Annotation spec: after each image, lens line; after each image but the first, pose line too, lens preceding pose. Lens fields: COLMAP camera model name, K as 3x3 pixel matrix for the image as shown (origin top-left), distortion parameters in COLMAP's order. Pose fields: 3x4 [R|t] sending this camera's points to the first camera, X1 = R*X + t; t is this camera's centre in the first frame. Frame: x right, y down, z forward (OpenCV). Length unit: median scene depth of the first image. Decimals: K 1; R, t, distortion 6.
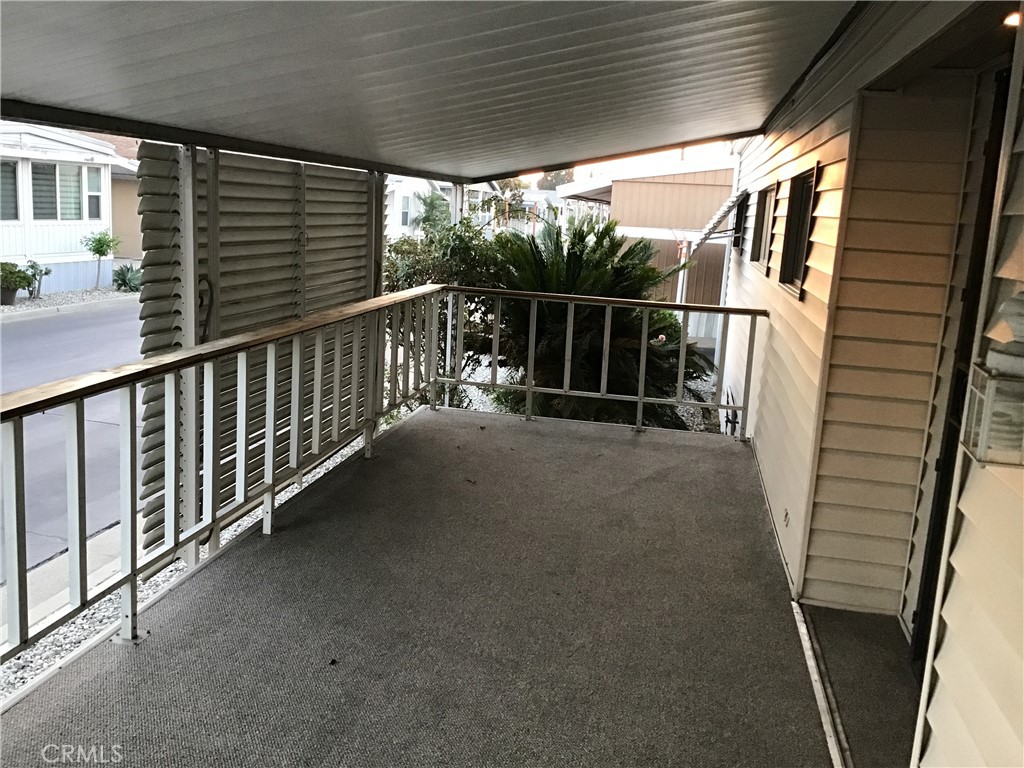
lens RADIAL K [[918.9, 0, 512.0], [0, 918.9, 384.0], [0, 0, 1]] dist [0.105129, -0.202721]
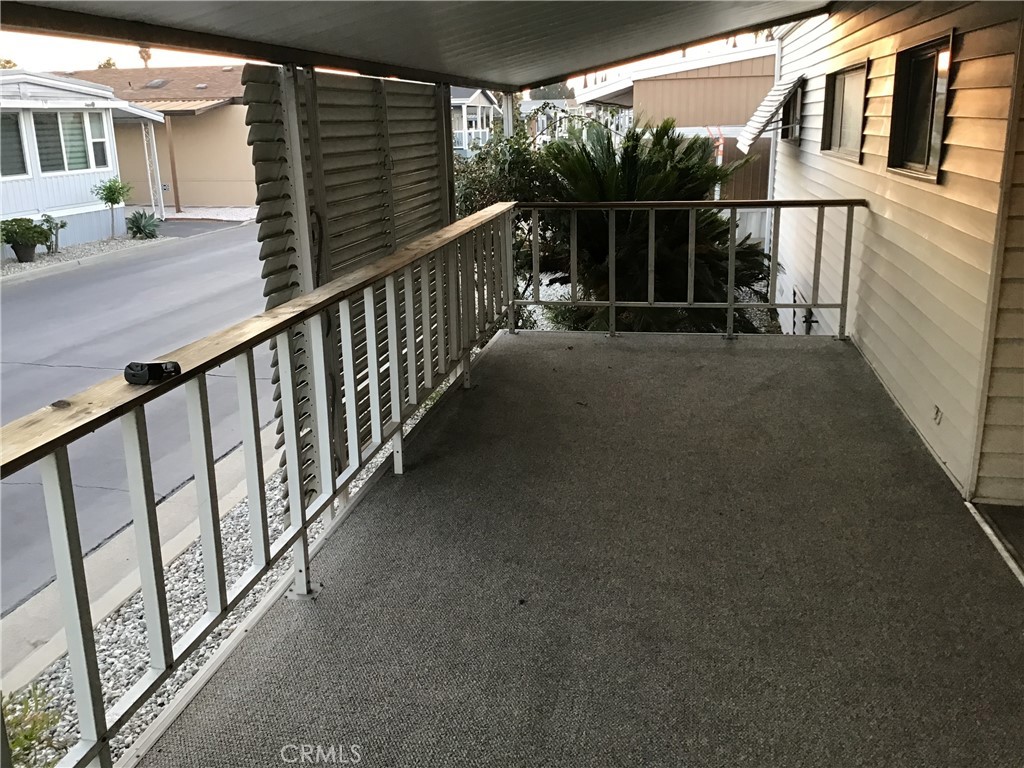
lens RADIAL K [[918.9, 0, 512.0], [0, 918.9, 384.0], [0, 0, 1]] dist [0.105129, -0.202721]
pose [[0.996816, -0.078728, -0.012611, -0.083208], [0.079526, 0.993080, 0.086413, -0.003170], [0.005721, -0.087141, 0.996180, 0.033893]]
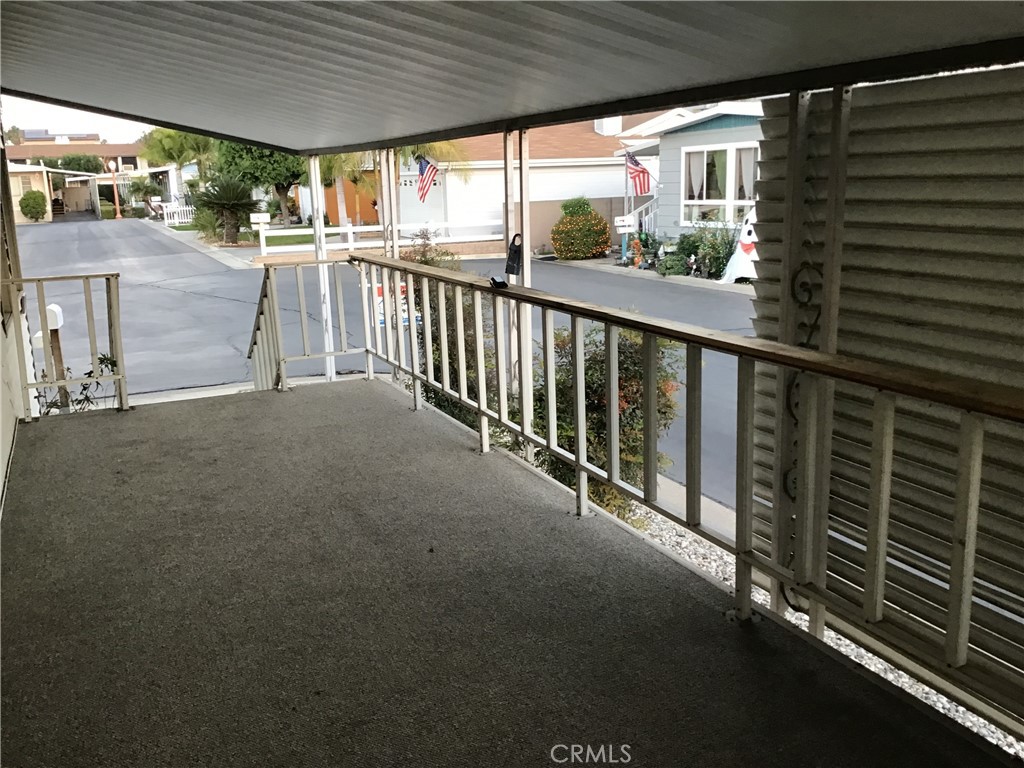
lens RADIAL K [[918.9, 0, 512.0], [0, 918.9, 384.0], [0, 0, 1]] dist [0.105129, -0.202721]
pose [[-0.830189, 0.099726, -0.548490, 0.167354], [-0.112031, 0.933954, 0.339381, -0.150435], [0.546109, 0.343198, -0.764186, 0.908418]]
